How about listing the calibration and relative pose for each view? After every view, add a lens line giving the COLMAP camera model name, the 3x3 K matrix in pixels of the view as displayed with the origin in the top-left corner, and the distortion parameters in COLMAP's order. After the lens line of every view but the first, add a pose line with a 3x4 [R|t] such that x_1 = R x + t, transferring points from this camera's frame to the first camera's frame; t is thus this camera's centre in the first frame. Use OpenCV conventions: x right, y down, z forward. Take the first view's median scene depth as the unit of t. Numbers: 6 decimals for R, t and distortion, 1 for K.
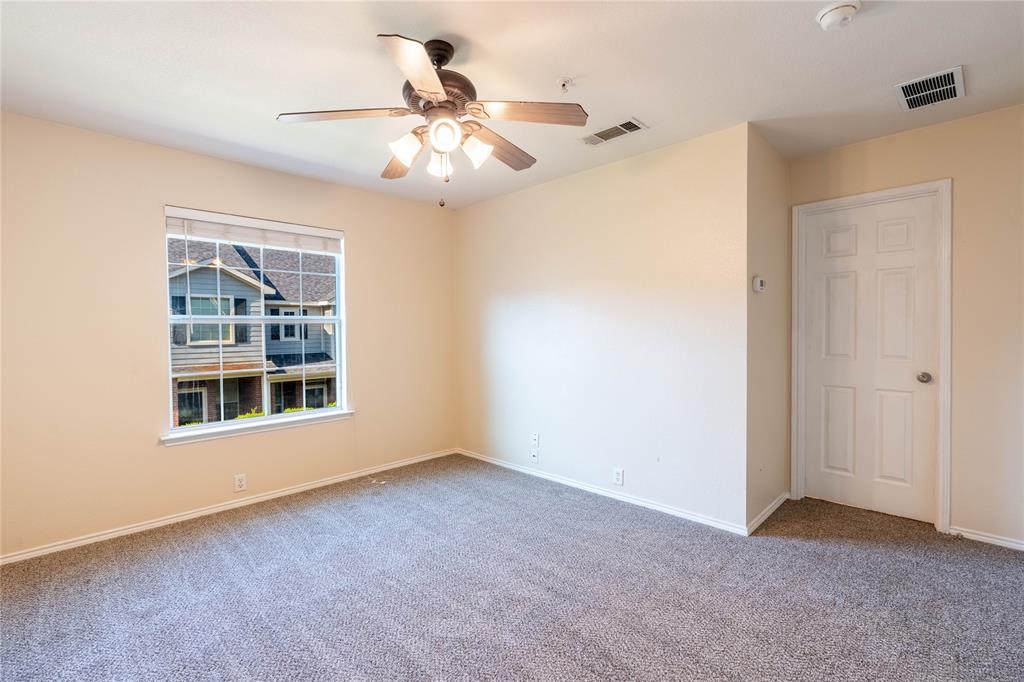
lens RADIAL K [[458.8, 0, 513.5], [0, 458.8, 337.2], [0, 0, 1]] dist [0.000451, -0.000281]
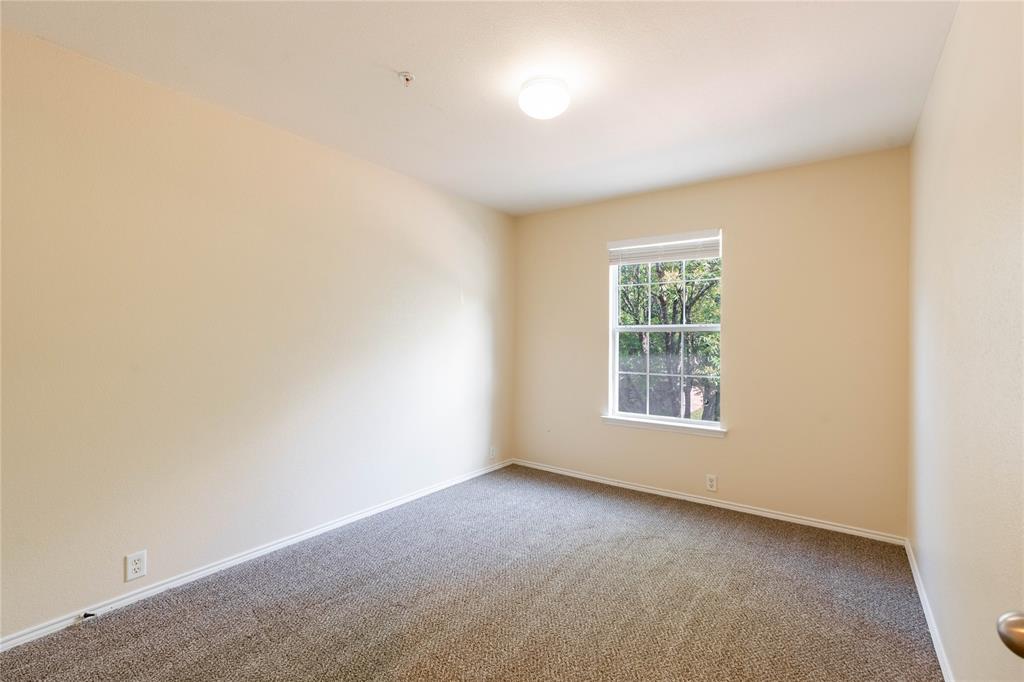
lens RADIAL K [[458.8, 0, 513.5], [0, 458.8, 337.2], [0, 0, 1]] dist [0.000451, -0.000281]
pose [[0.147691, 0.004904, -0.989021, 0.384933], [-0.028239, 0.999601, 0.000739, -0.006838], [0.988630, 0.027820, 0.147770, 0.387630]]
